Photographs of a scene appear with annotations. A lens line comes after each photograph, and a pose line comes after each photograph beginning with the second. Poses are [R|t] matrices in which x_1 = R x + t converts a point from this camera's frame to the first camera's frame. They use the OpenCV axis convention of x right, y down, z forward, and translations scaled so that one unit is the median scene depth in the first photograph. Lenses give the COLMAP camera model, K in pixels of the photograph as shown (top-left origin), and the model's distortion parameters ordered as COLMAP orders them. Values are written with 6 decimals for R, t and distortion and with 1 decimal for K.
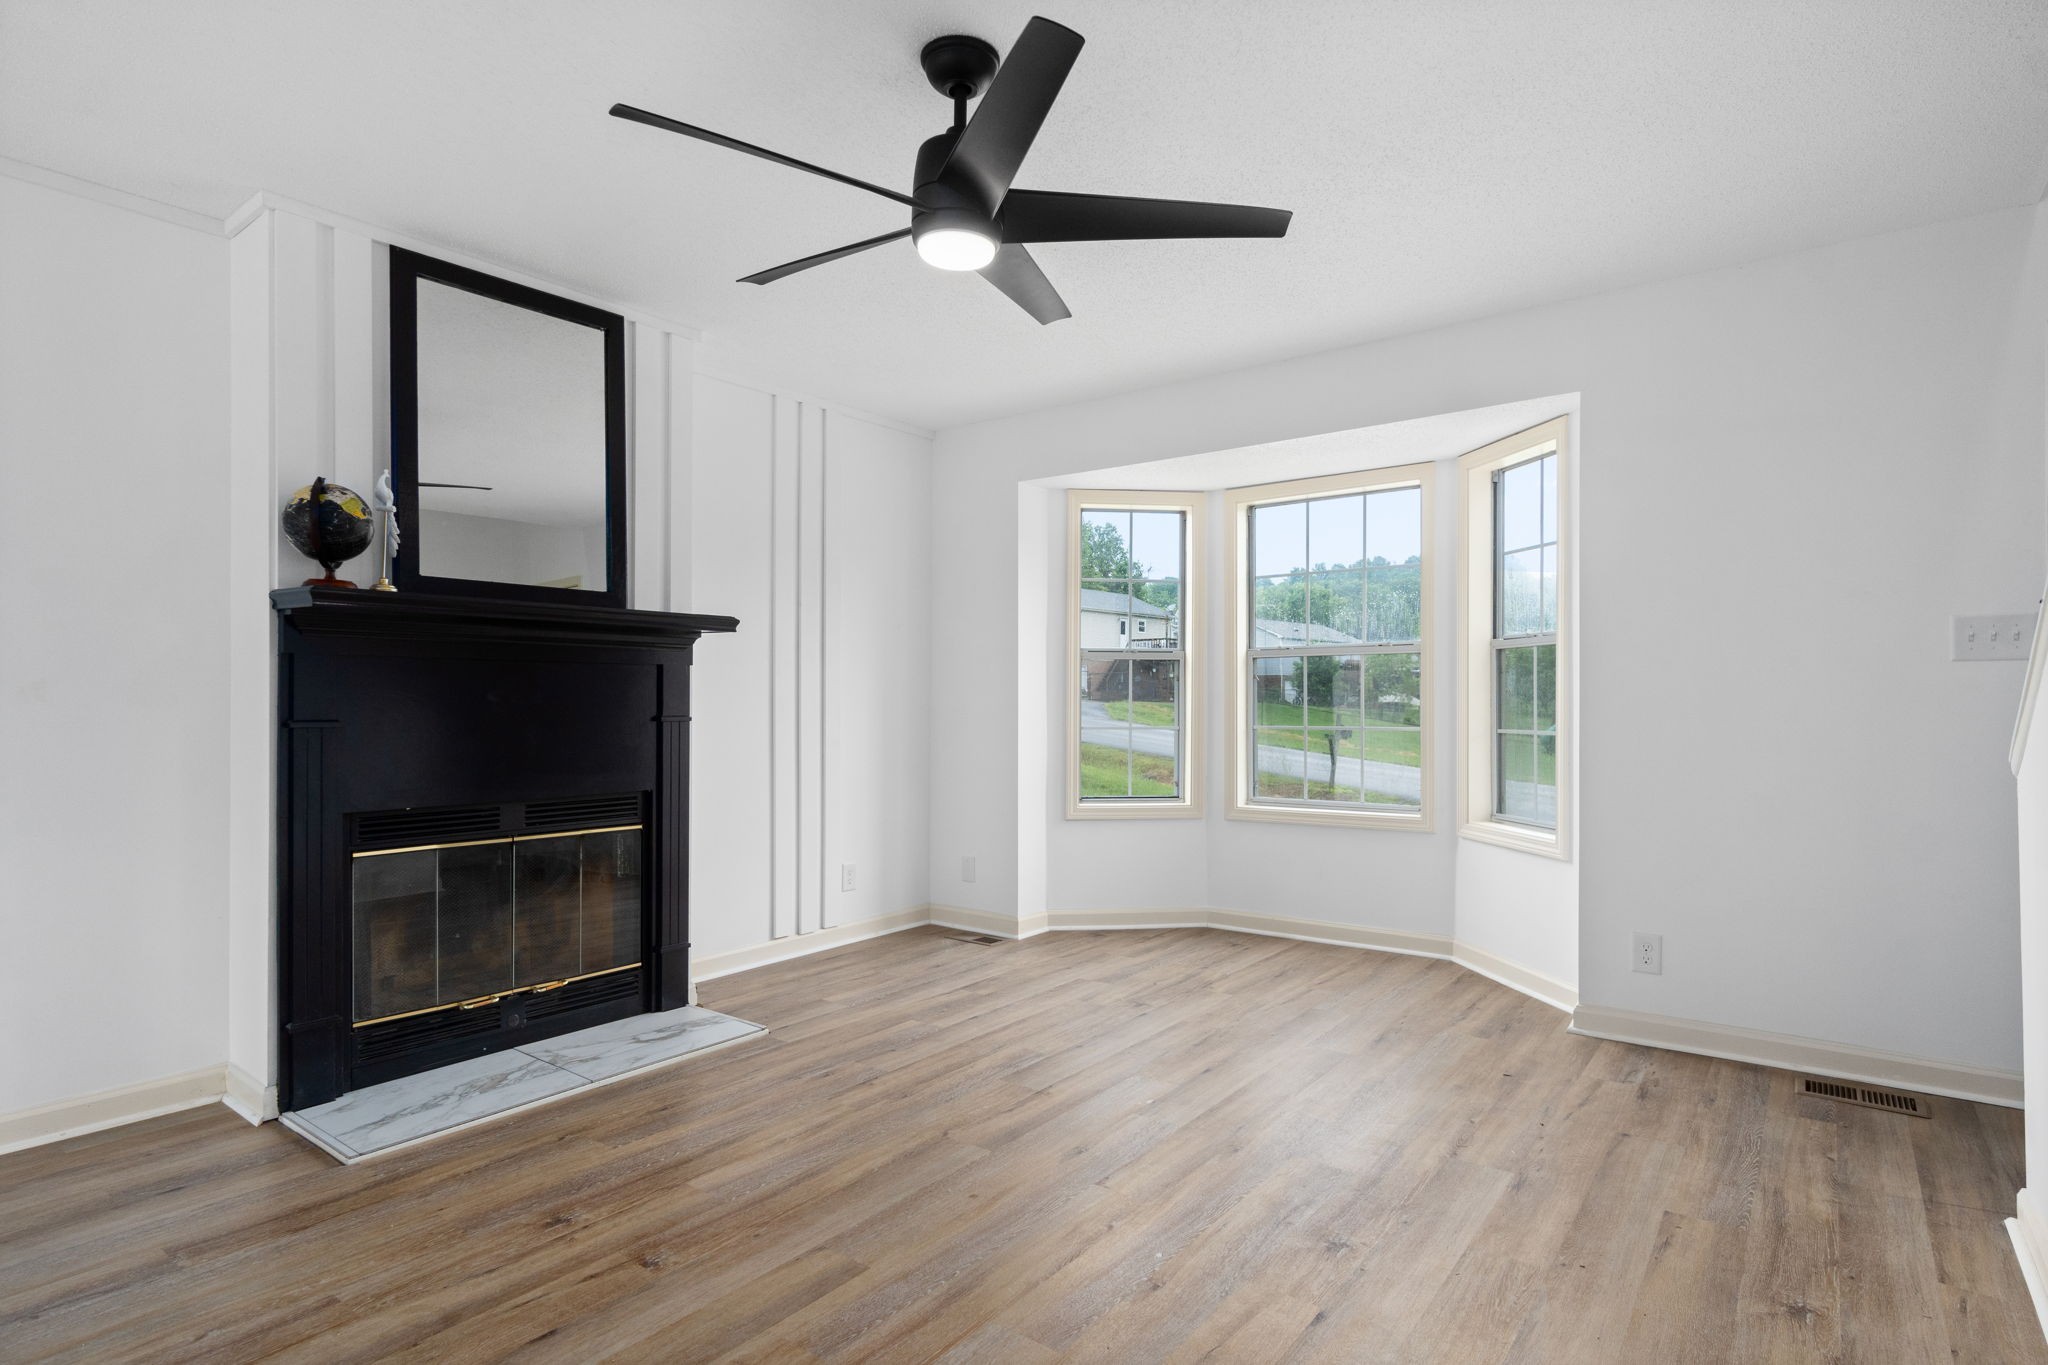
lens RADIAL K [[1061.7, 0, 1020.8], [0, 1061.7, 691.2], [0, 0, 1]] dist [0.000580, 0.000512]
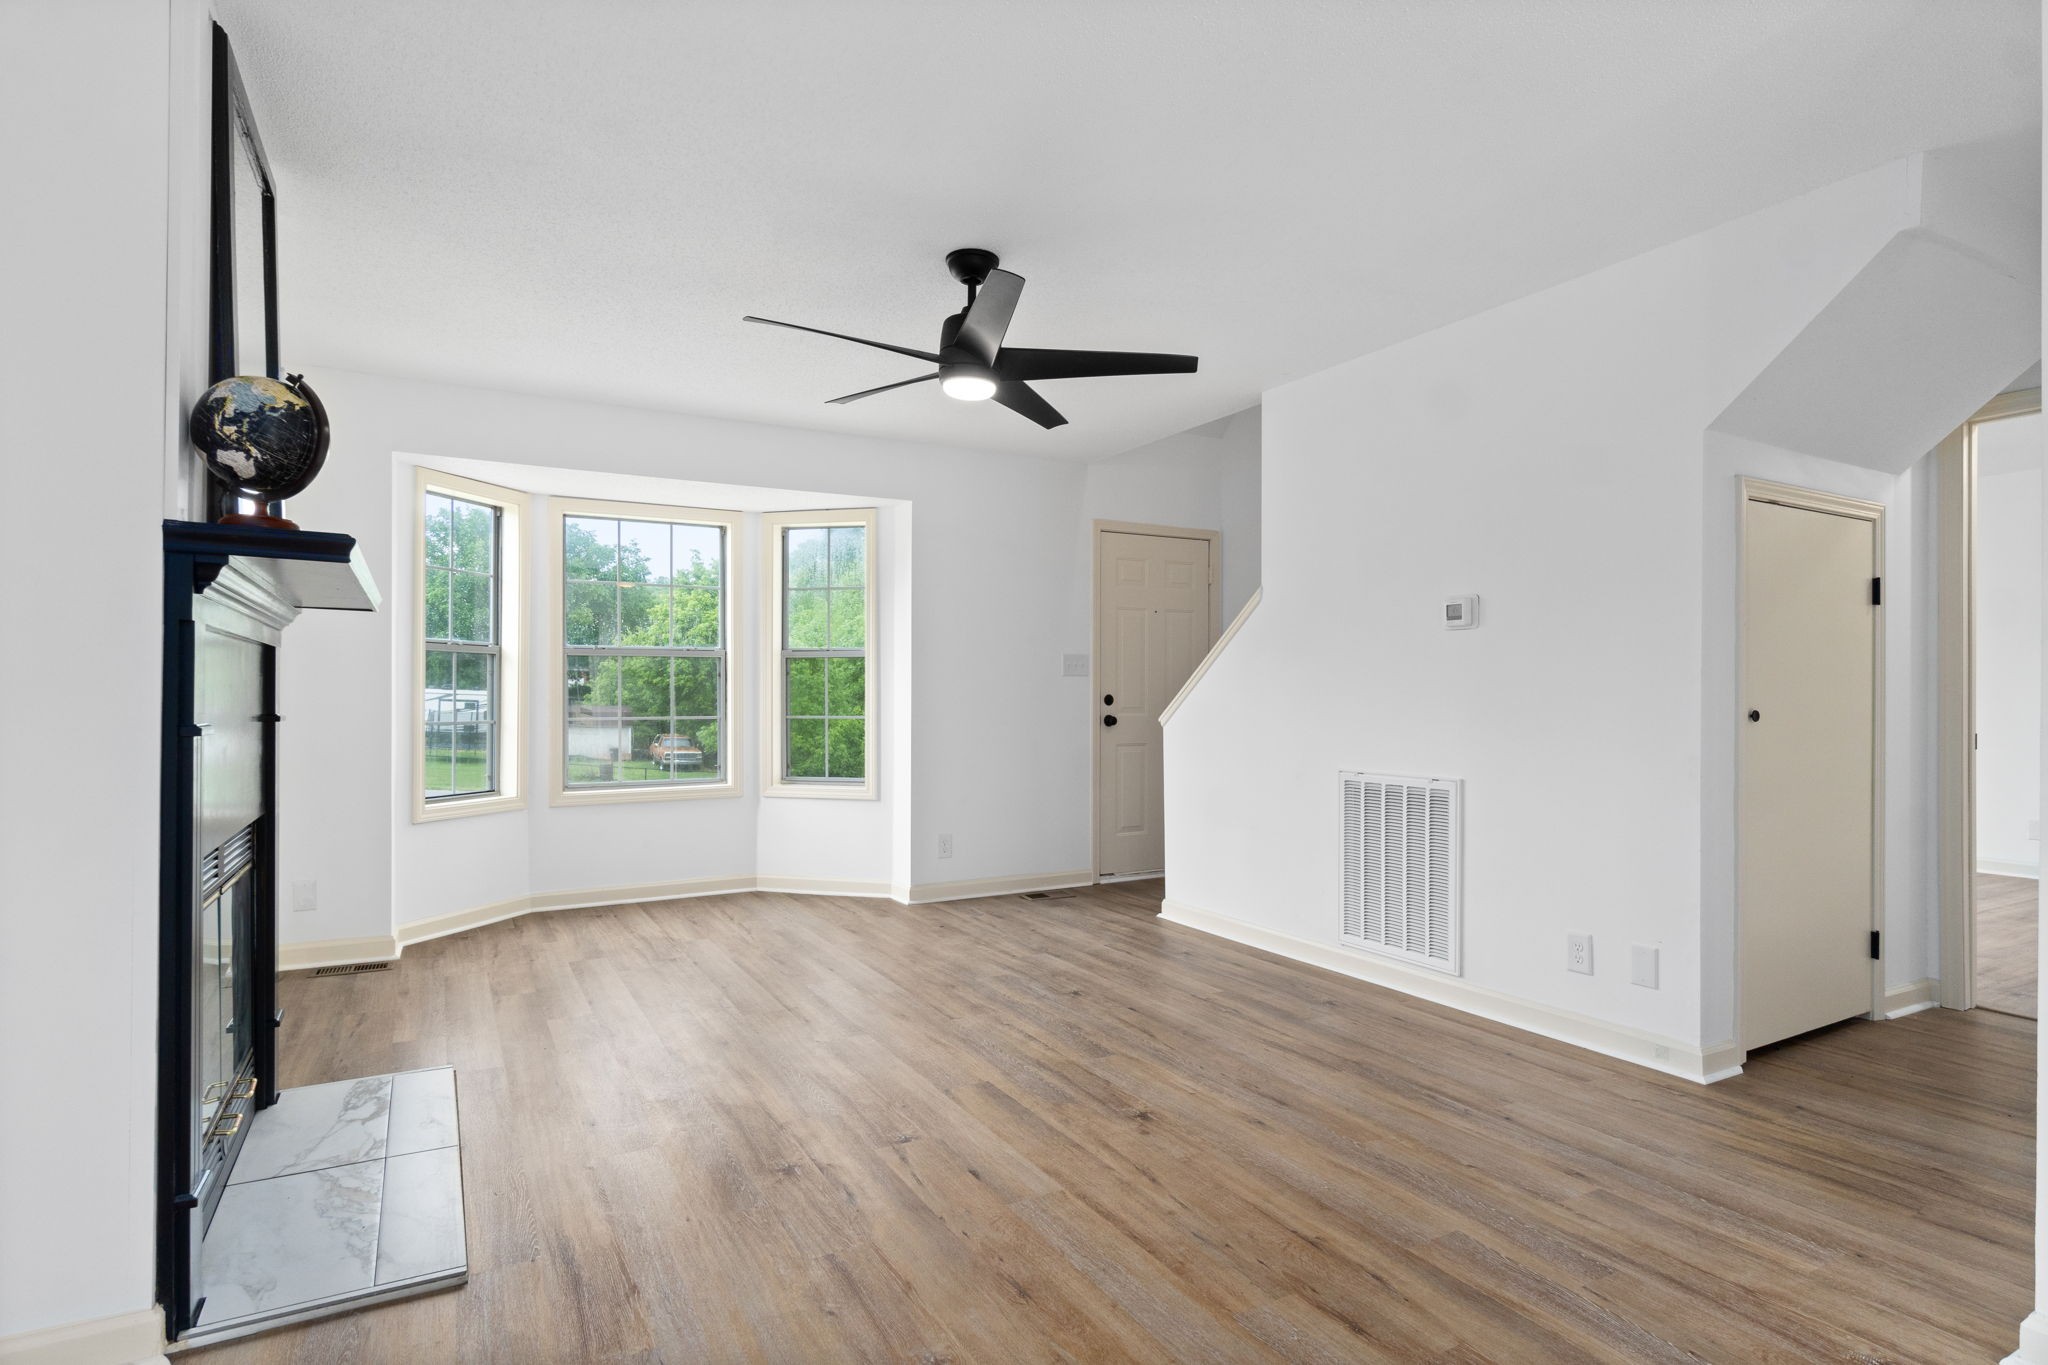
lens RADIAL K [[1061.7, 0, 1020.8], [0, 1061.7, 691.2], [0, 0, 1]] dist [0.000580, 0.000512]
pose [[0.392929, 0.003901, 0.919560, -0.990520], [-0.008647, 0.999962, -0.000547, 0.003857], [-0.919528, -0.007737, 0.392948, 0.260041]]
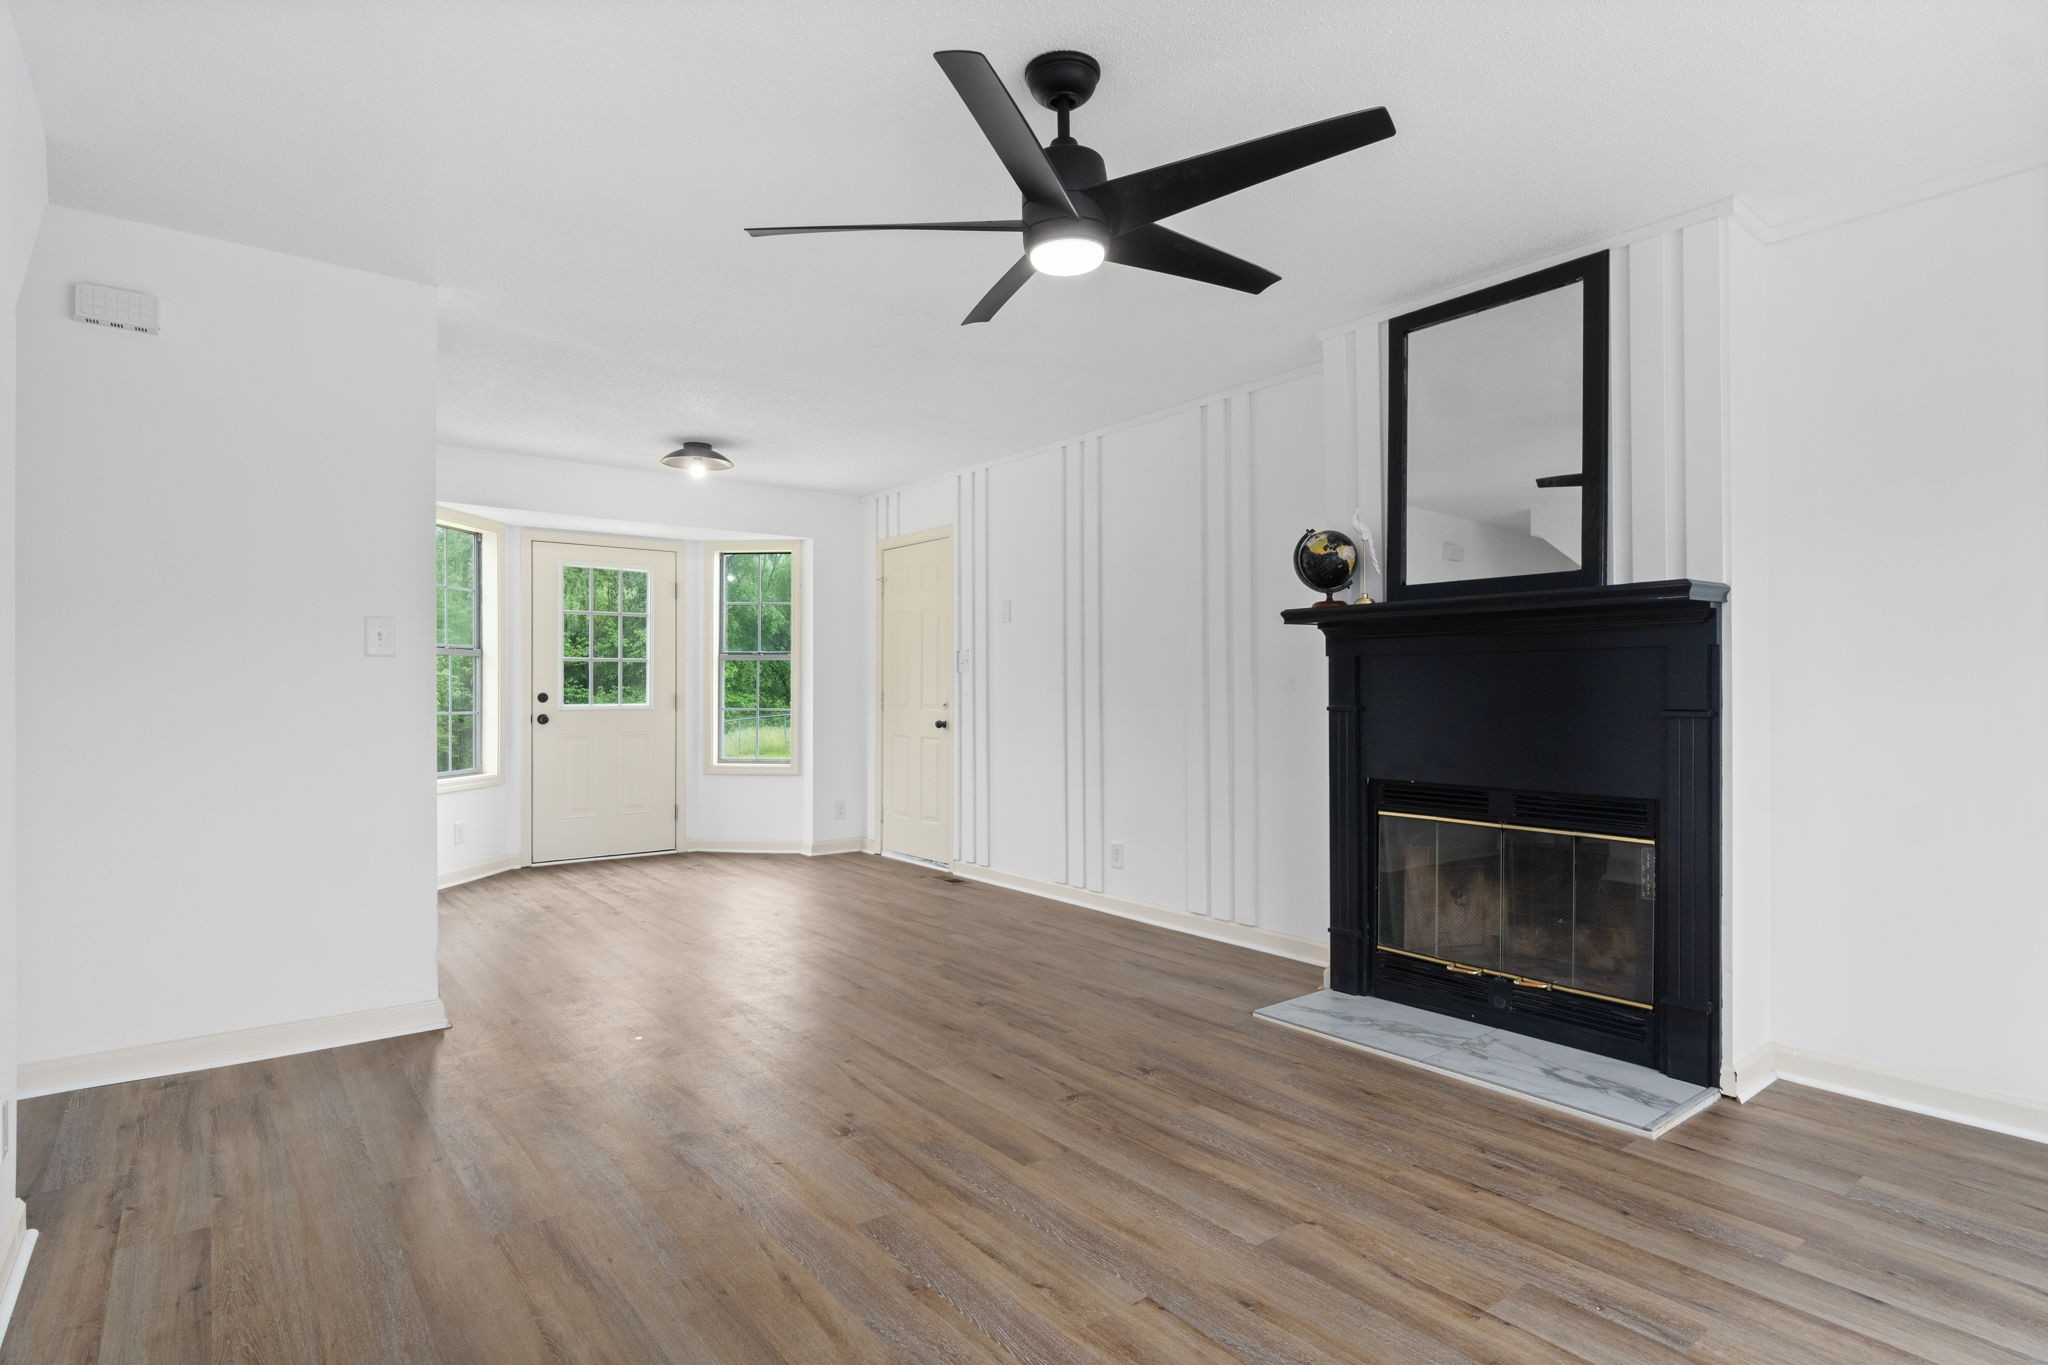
lens RADIAL K [[1061.7, 0, 1020.8], [0, 1061.7, 691.2], [0, 0, 1]] dist [0.000580, 0.000512]
pose [[-0.251714, 0.001215, -0.967801, 0.682965], [0.007332, 0.999973, -0.000652, 0.006210], [0.967774, -0.007260, -0.251717, 0.874646]]
